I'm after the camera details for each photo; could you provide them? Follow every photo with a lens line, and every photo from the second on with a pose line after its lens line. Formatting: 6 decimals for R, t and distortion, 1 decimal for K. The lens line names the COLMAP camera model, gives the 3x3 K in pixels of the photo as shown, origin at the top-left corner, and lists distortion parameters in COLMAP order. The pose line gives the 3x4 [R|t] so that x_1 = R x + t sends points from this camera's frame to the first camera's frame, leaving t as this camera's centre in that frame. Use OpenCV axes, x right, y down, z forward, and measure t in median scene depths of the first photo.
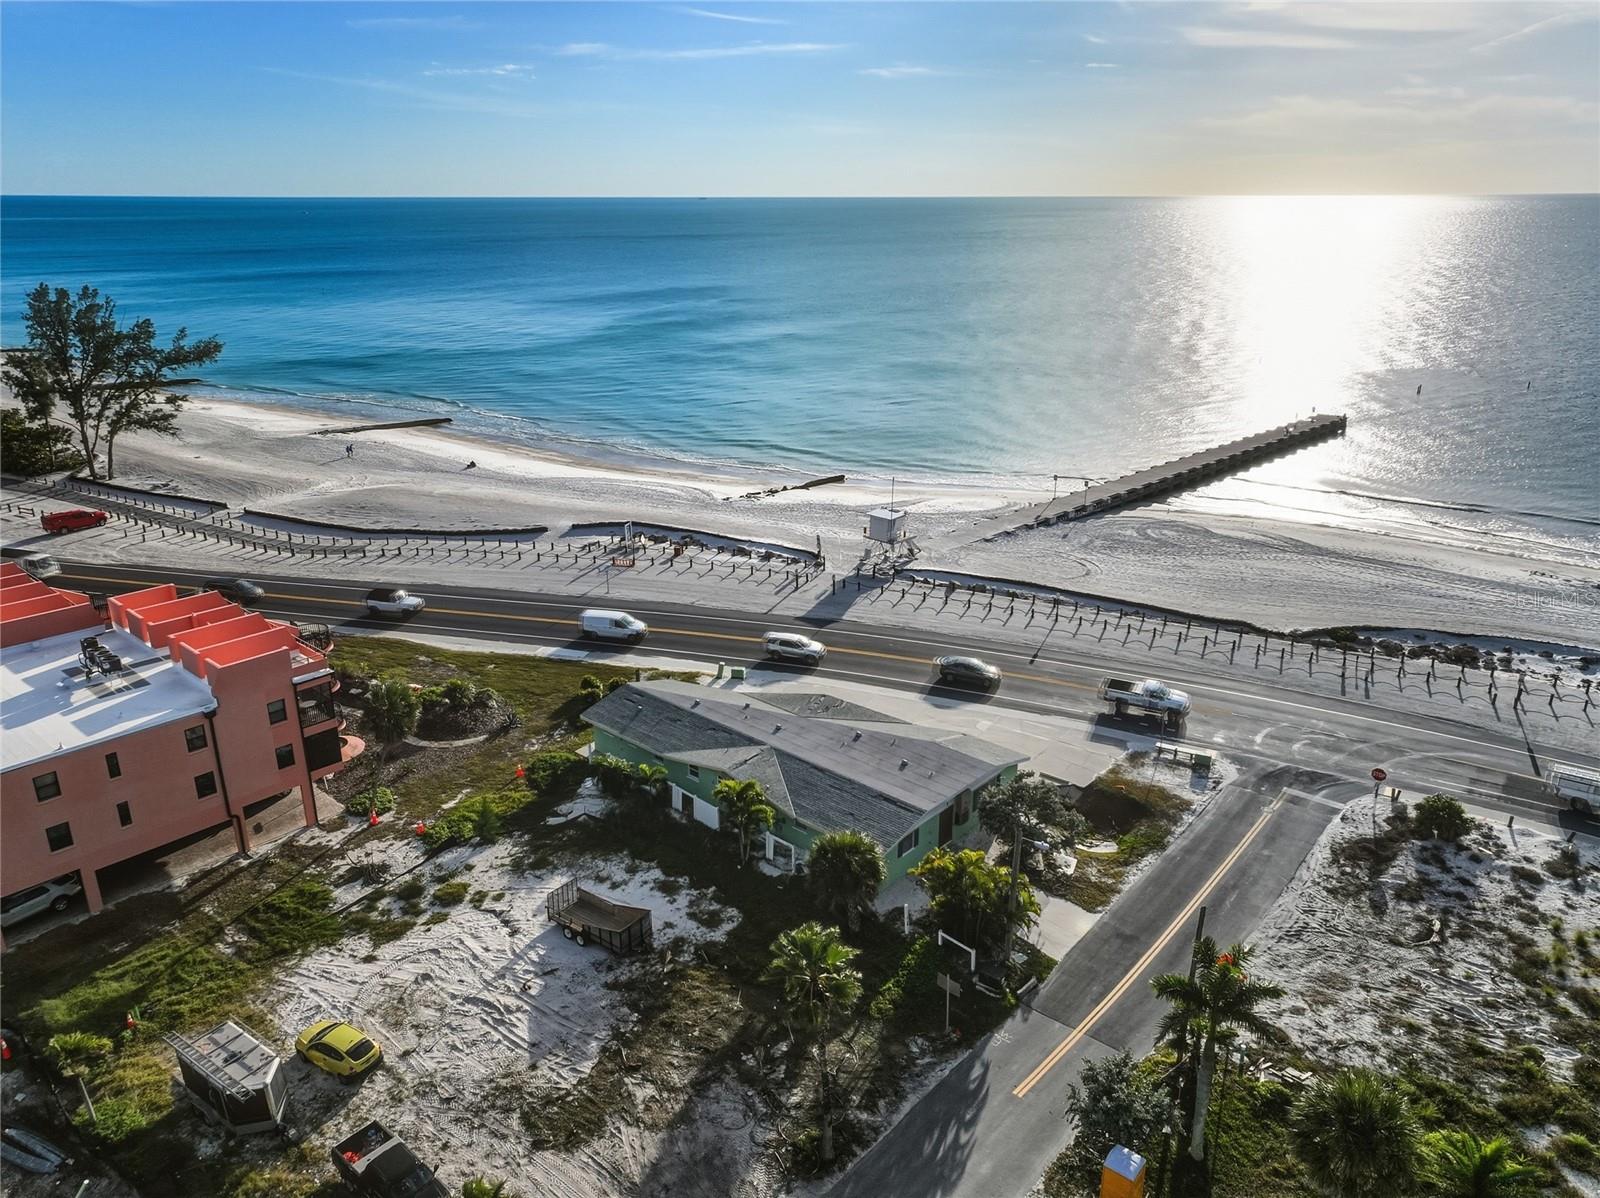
lens RADIAL K [[1126.7, 0, 801.6], [0, 1126.7, 595.6], [0, 0, 1]] dist [-0.003160, 0.022715]
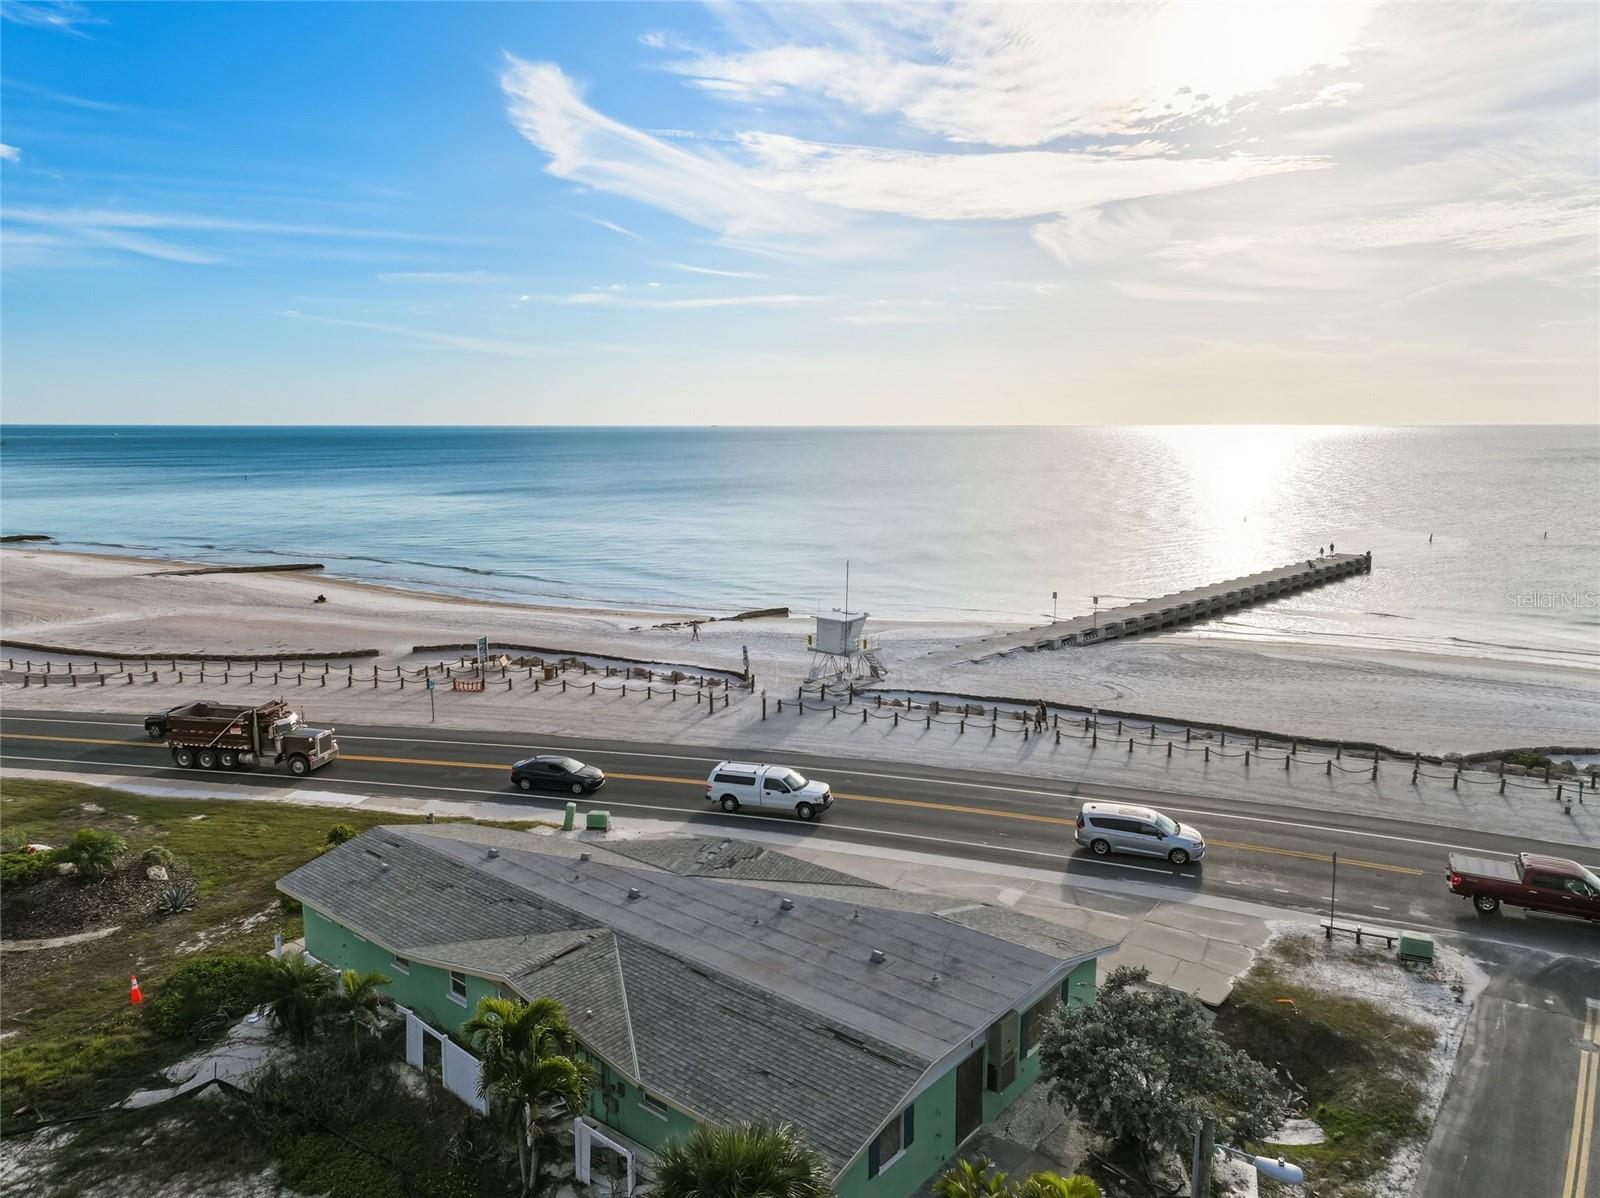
lens RADIAL K [[1122.2, 0, 806.1], [0, 1122.2, 604.6], [0, 0, 1]] dist [-0.001052, 0.009762]
pose [[0.999128, -0.003798, 0.041586, 0.036967], [0.011358, 0.983030, -0.183092, 0.079139], [-0.040185, 0.183405, 0.982216, 0.449808]]
